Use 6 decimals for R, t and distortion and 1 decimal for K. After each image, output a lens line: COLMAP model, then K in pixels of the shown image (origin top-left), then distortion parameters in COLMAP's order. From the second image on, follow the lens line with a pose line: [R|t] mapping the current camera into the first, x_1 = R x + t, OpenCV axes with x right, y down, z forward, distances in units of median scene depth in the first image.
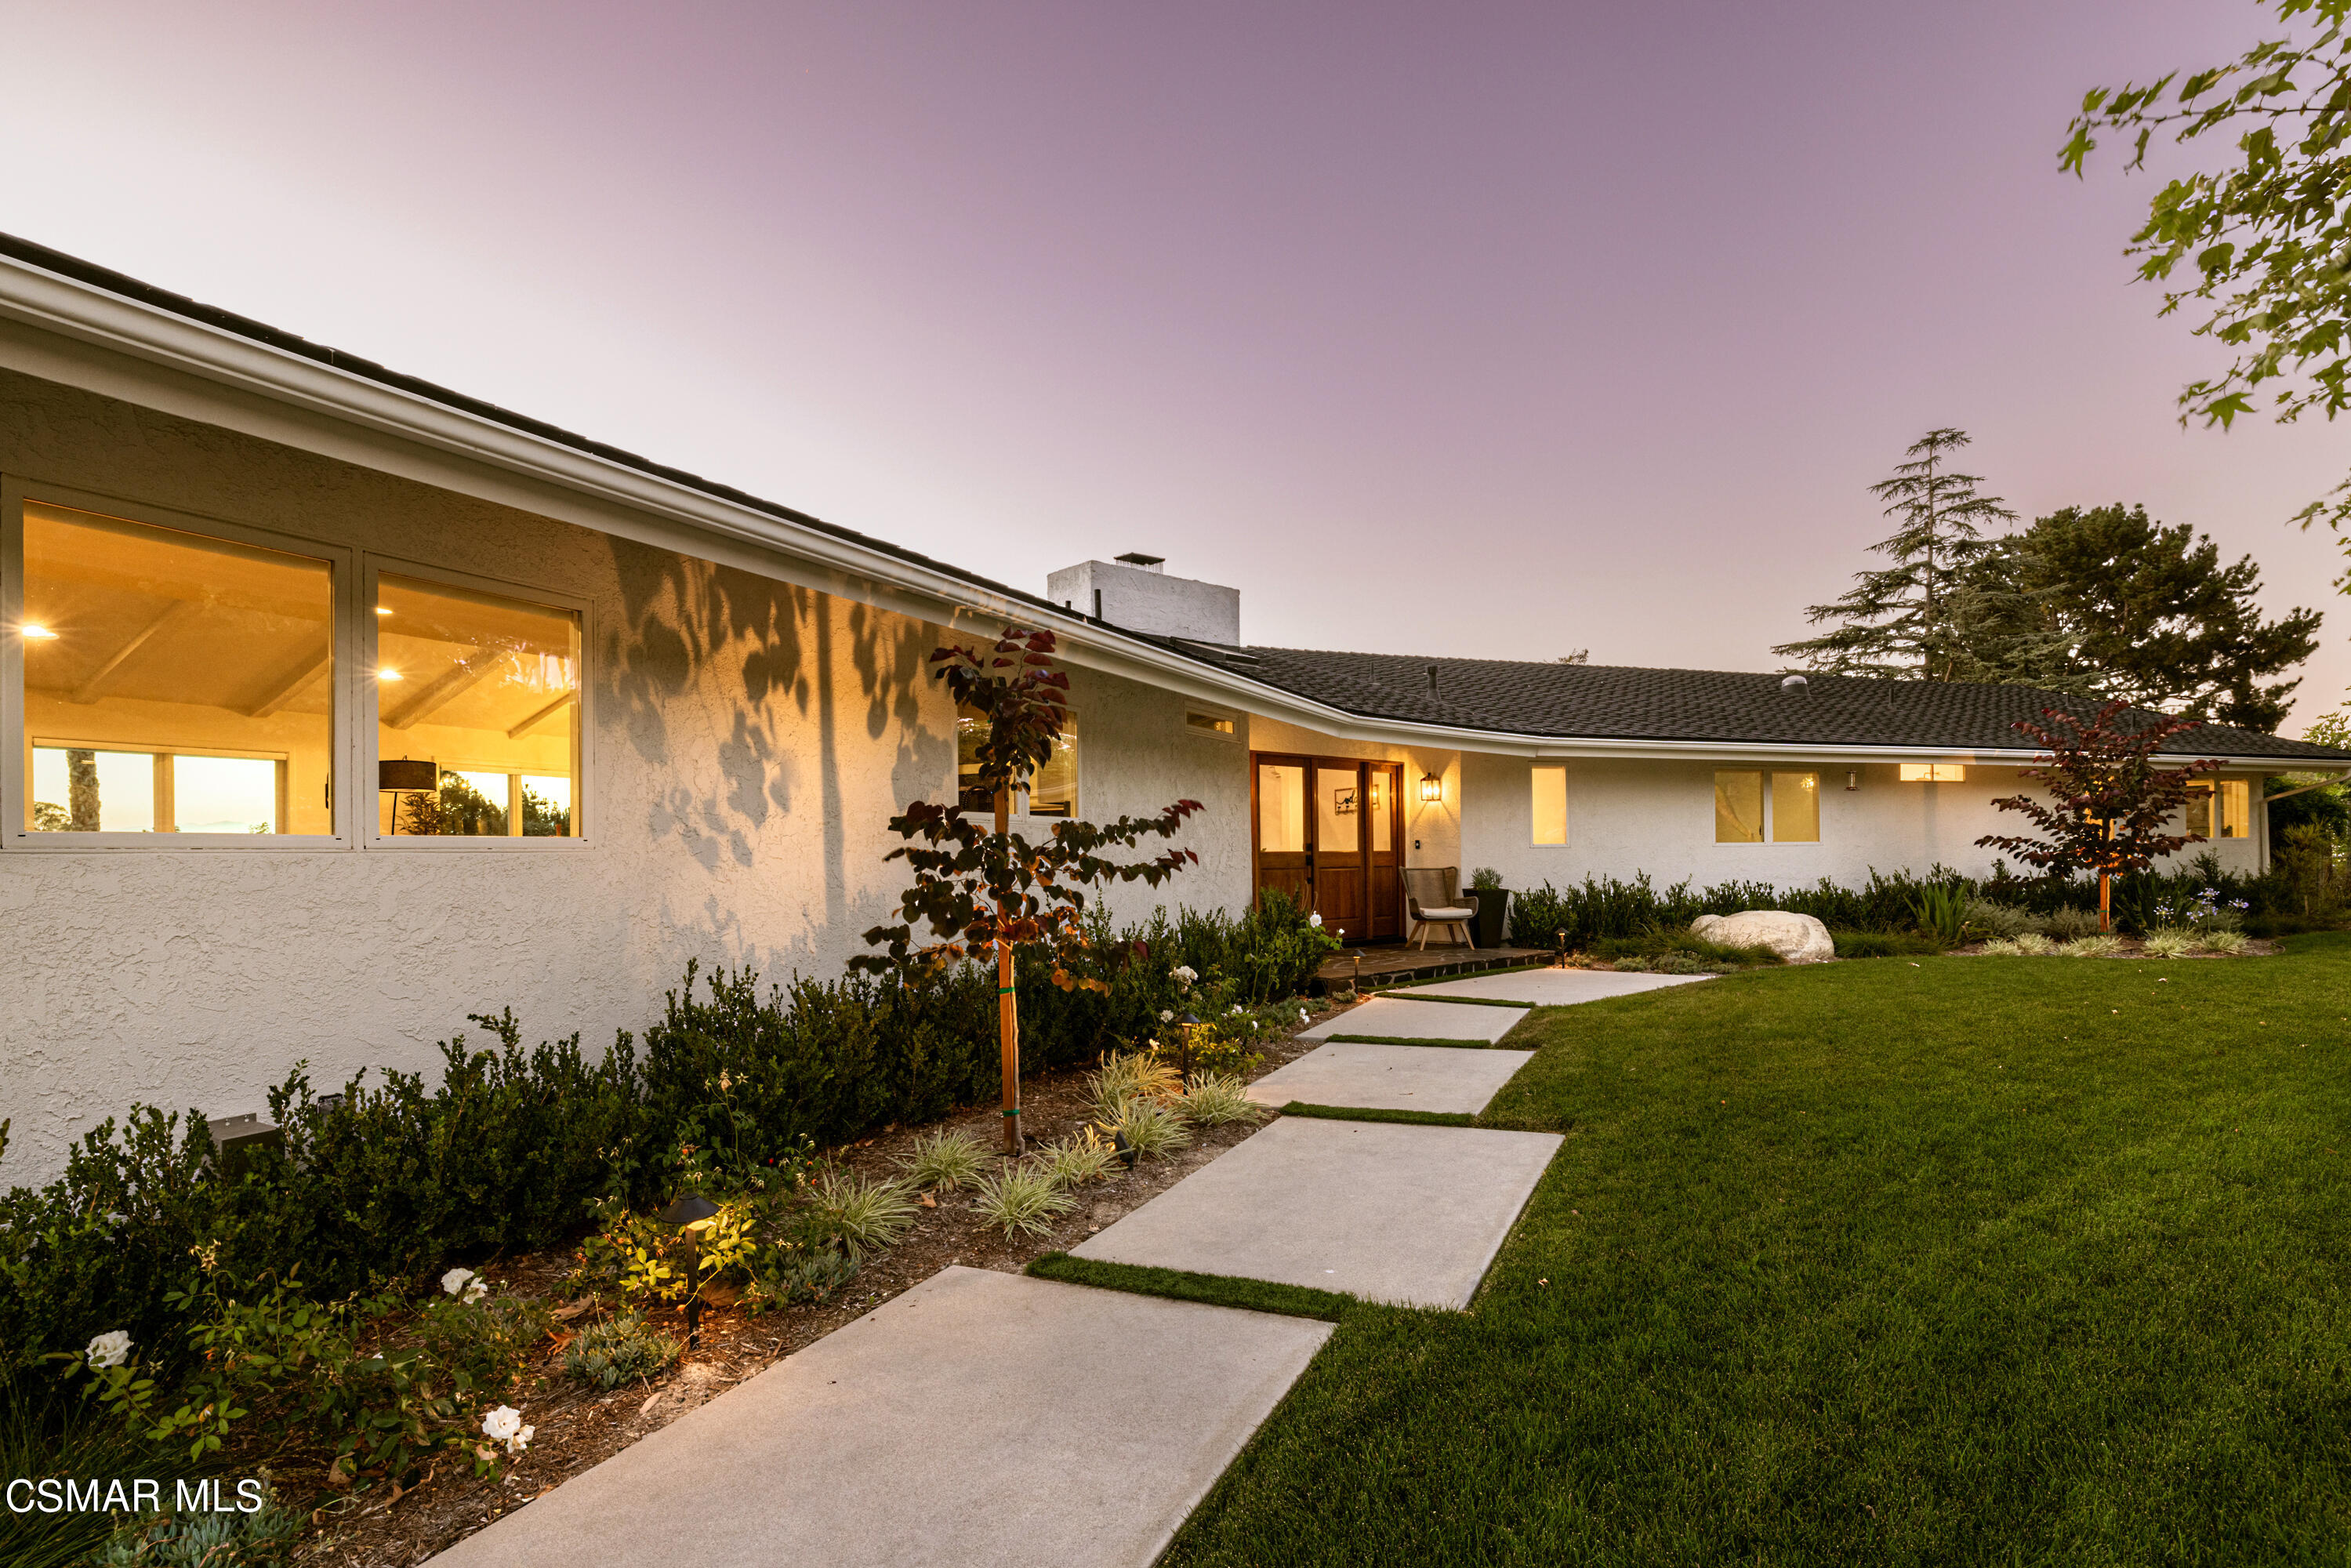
lens RADIAL K [[1325.1, 0, 1104.0], [0, 1325.1, 848.6], [0, 0, 1]] dist [0.005430, 0.000872]
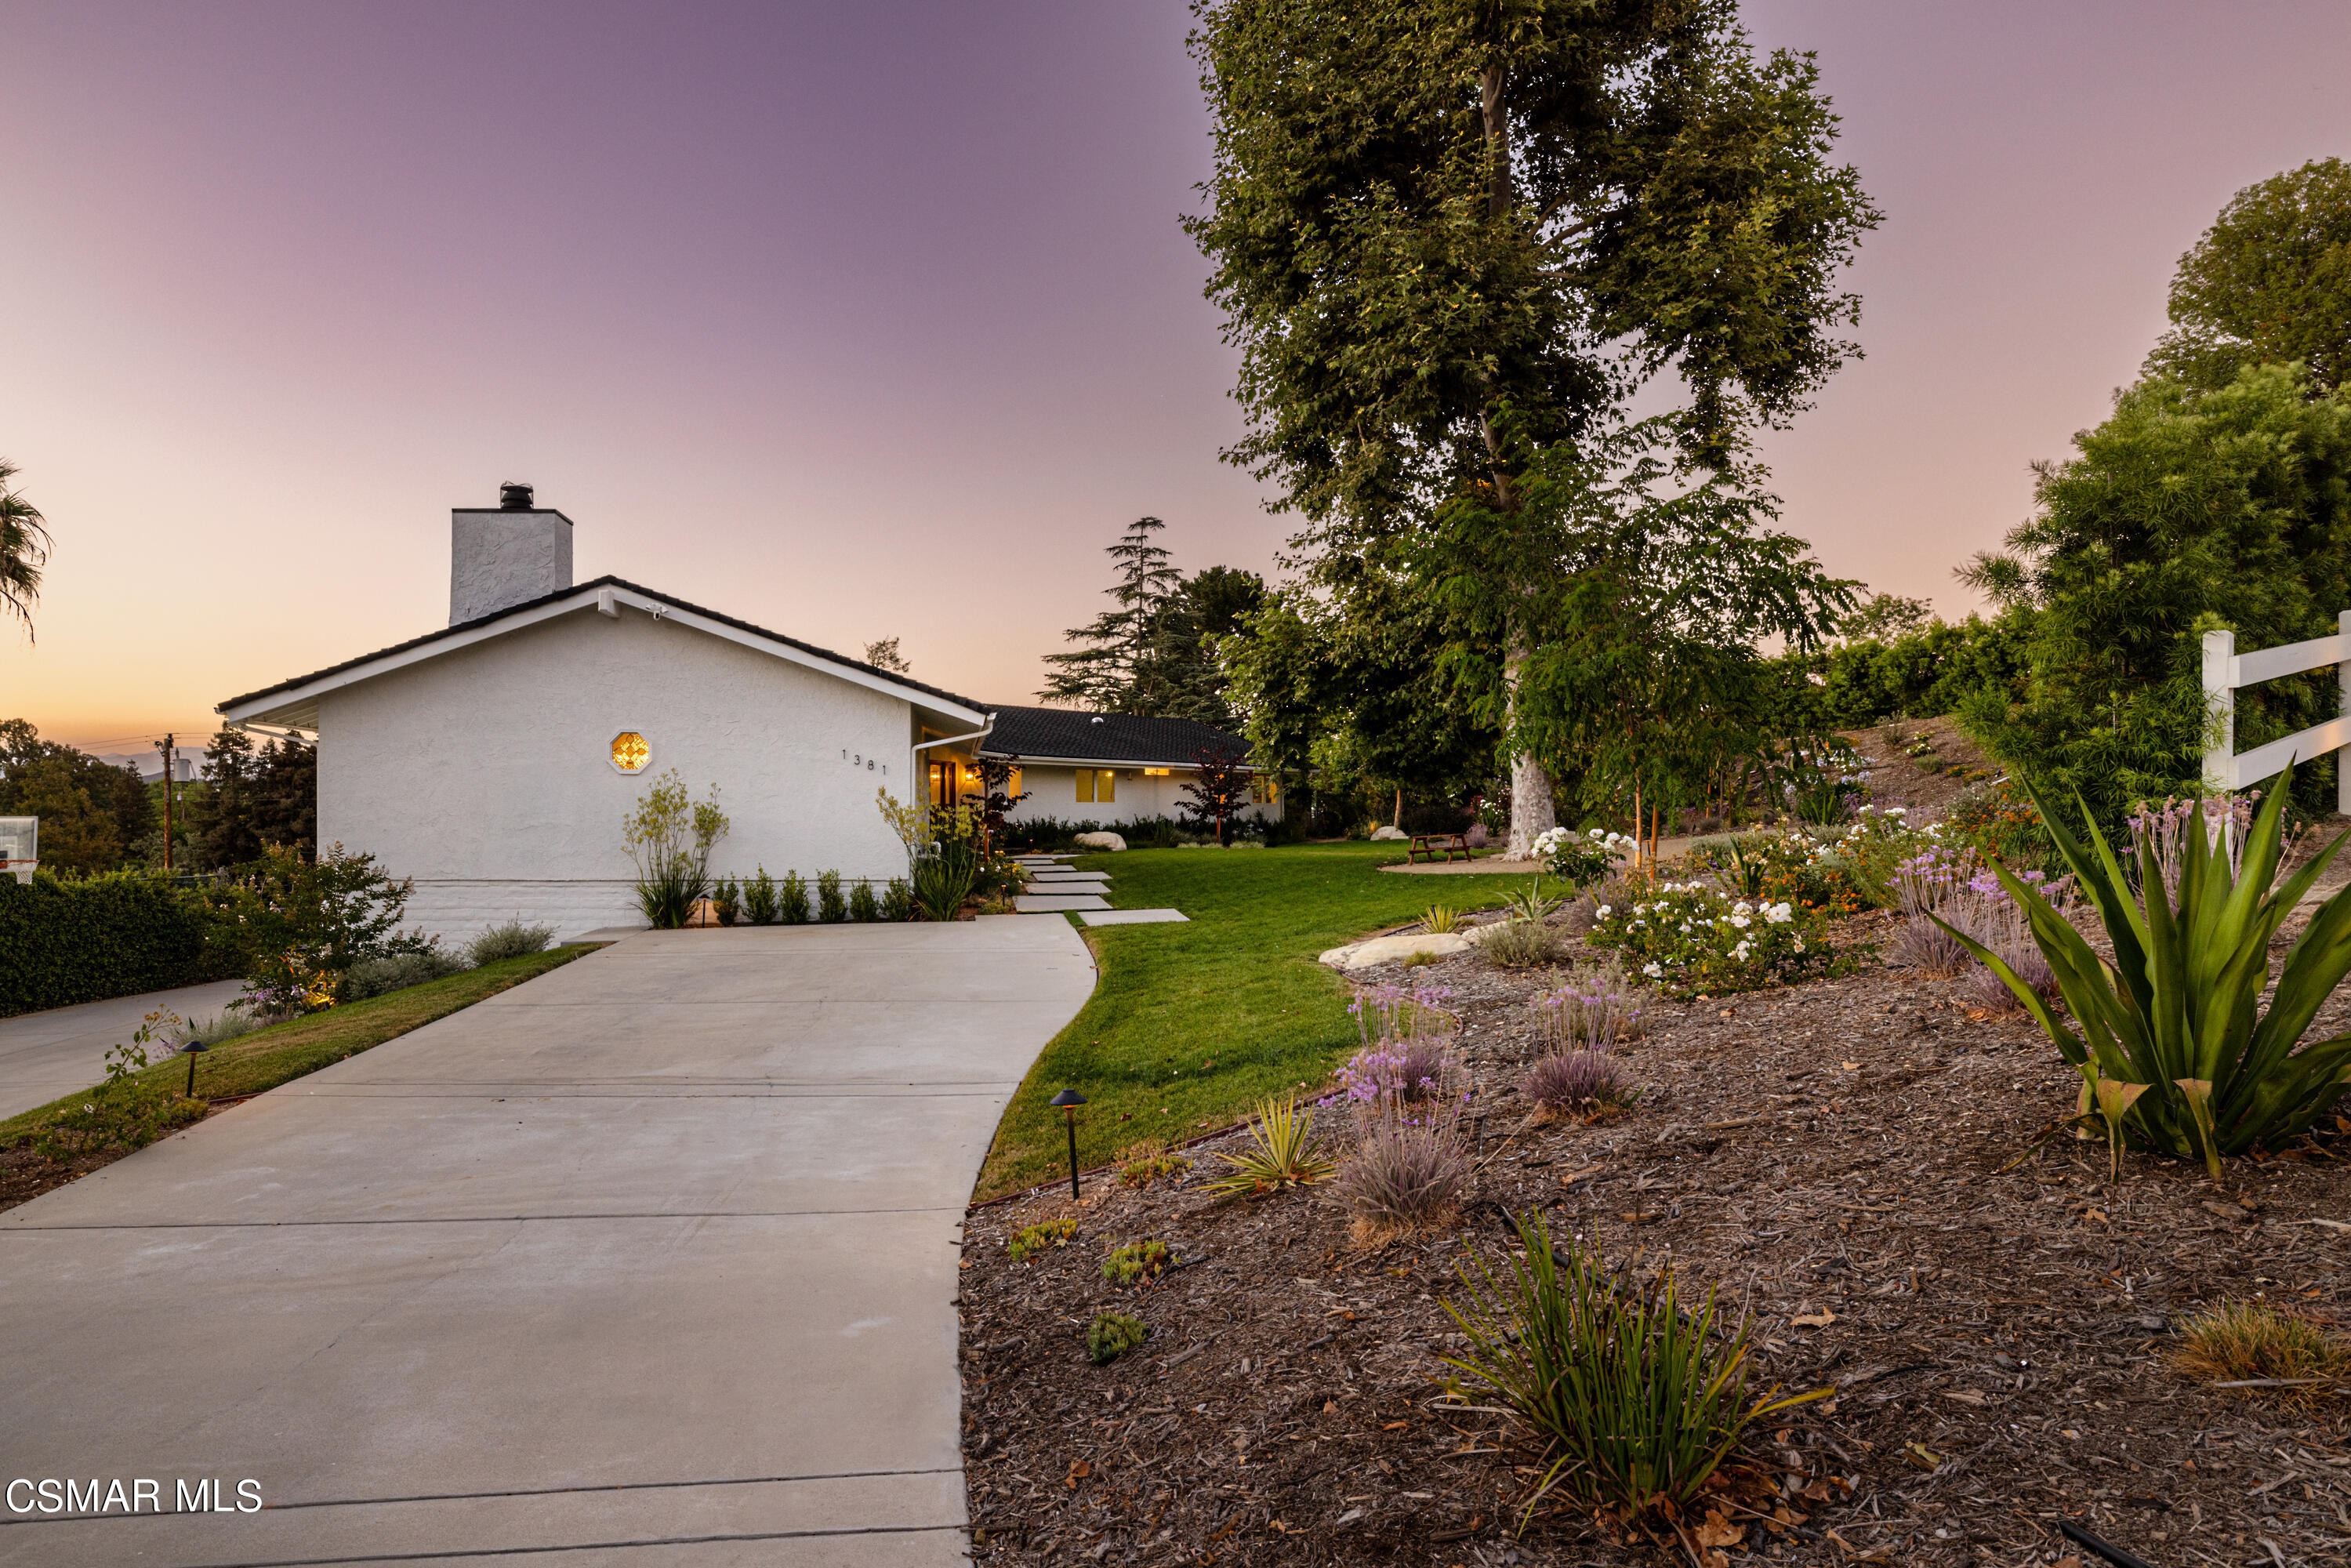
lens RADIAL K [[1290.2, 0, 1173.3], [0, 1290.2, 788.8], [0, 0, 1]] dist [-0.000271, -0.000026]
pose [[0.829568, 0.021509, 0.557991, -0.532877], [-0.016942, 0.999767, -0.013352, -0.000735], [-0.558149, 0.001623, 0.829739, -0.768289]]
